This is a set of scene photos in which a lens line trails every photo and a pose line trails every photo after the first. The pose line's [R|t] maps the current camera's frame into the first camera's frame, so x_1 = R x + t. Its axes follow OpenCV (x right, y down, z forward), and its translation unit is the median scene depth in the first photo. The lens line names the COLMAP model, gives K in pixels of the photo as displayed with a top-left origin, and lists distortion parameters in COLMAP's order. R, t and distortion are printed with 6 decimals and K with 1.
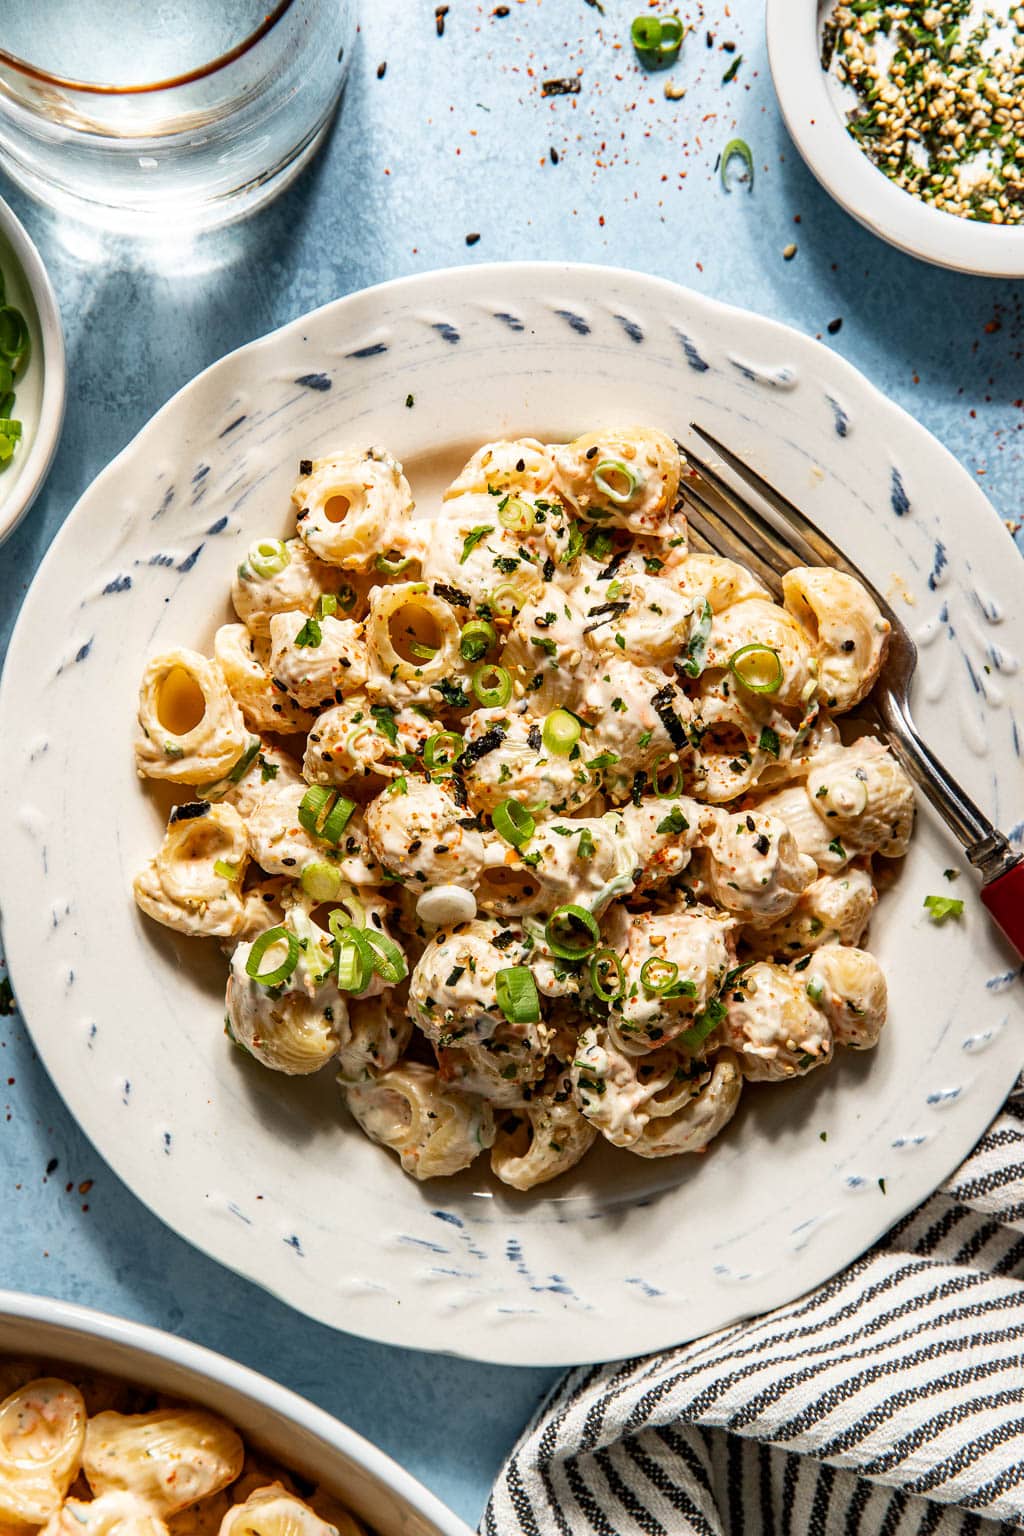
lens RADIAL K [[3203.5, 0, 512.3], [0, 3203.5, 769.8], [0, 0, 1]] dist [0.026991, 0.000000]
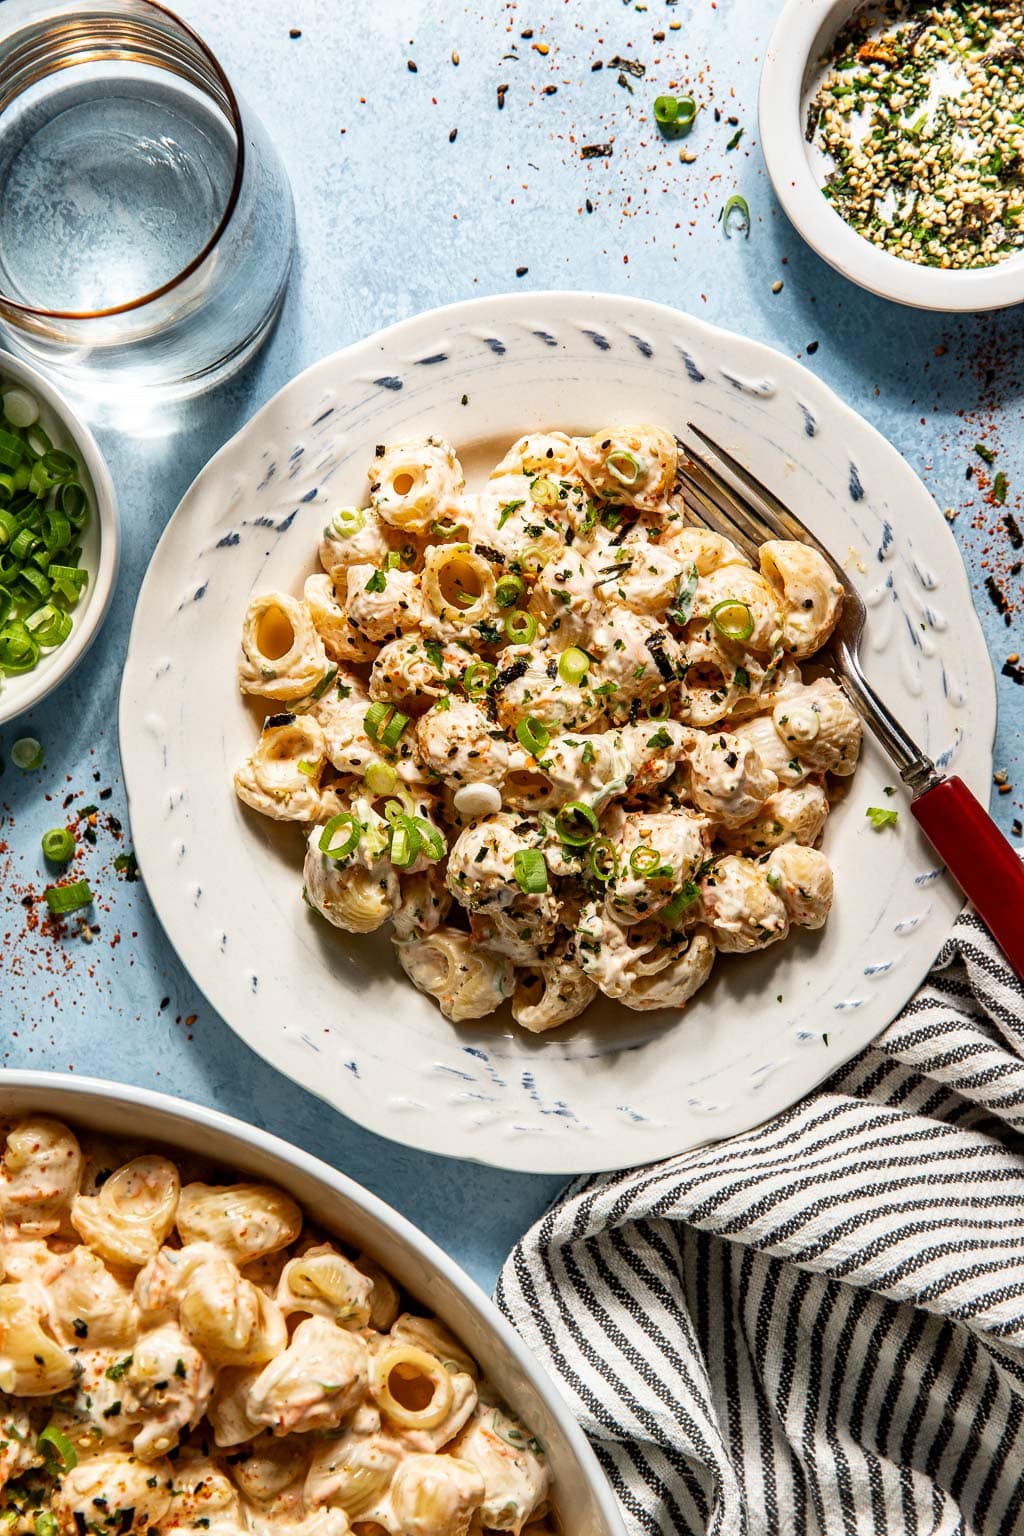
lens RADIAL K [[3203.5, 0, 509.3], [0, 3203.5, 767.5], [0, 0, 1]] dist [0.026991, 0.000000]
pose [[0.997812, 0.029444, -0.059199, 0.064206], [-0.029741, 0.999549, -0.004143, 0.033508], [0.059050, 0.005894, 0.998238, -0.251210]]
